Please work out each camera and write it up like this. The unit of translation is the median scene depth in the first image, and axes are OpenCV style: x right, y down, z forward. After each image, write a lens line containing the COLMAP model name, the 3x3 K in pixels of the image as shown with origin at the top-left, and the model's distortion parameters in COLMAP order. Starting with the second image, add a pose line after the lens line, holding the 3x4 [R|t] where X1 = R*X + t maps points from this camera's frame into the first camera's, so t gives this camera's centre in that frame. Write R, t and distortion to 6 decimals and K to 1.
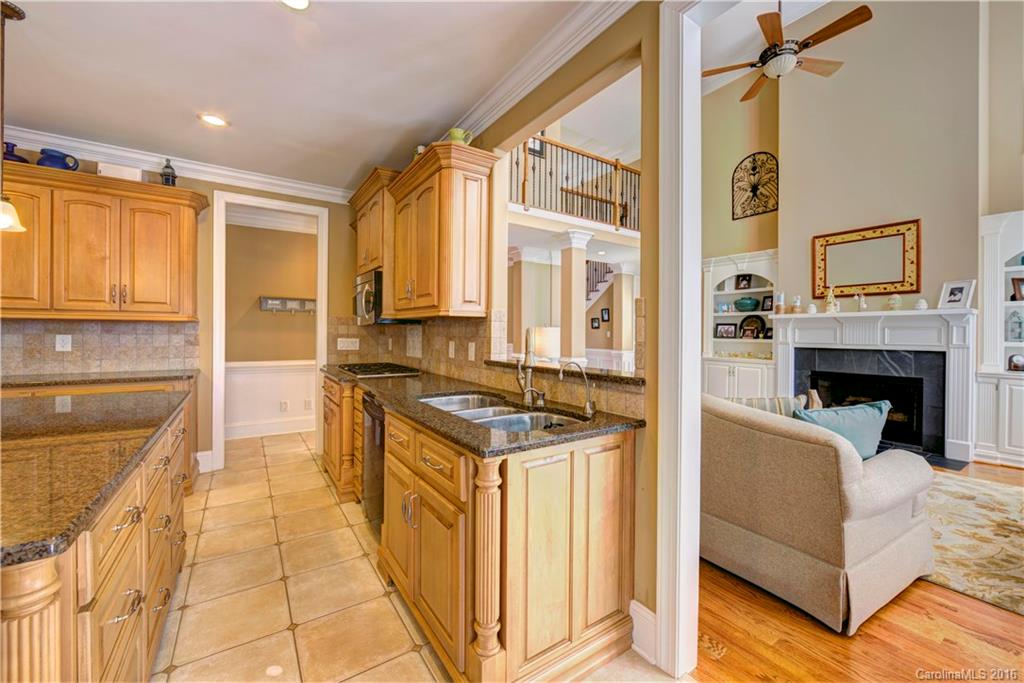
lens RADIAL K [[403.3, 0, 512.8], [0, 403.3, 334.1], [0, 0, 1]] dist [-0.005370, 0.000072]
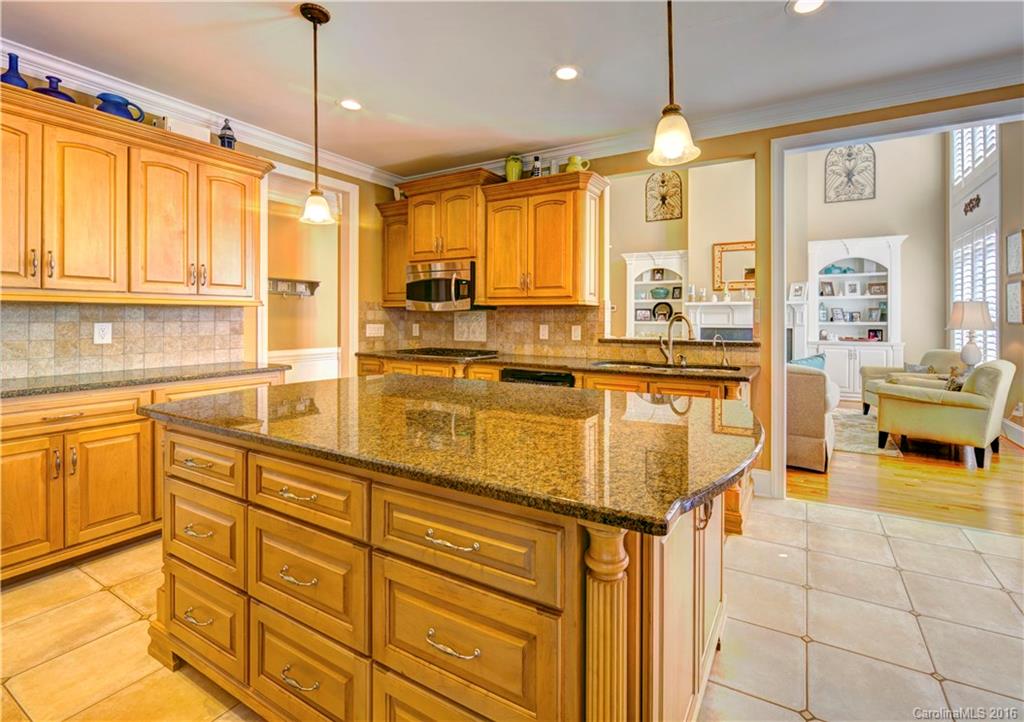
lens RADIAL K [[482.0, 0, 526.5], [0, 482.0, 320.3], [0, 0, 1]] dist [-0.002812, 0.001582]
pose [[0.894934, -0.007661, 0.446133, -0.732259], [0.005558, 0.999966, 0.006023, -0.004560], [-0.446164, -0.002910, 0.894947, -0.213048]]
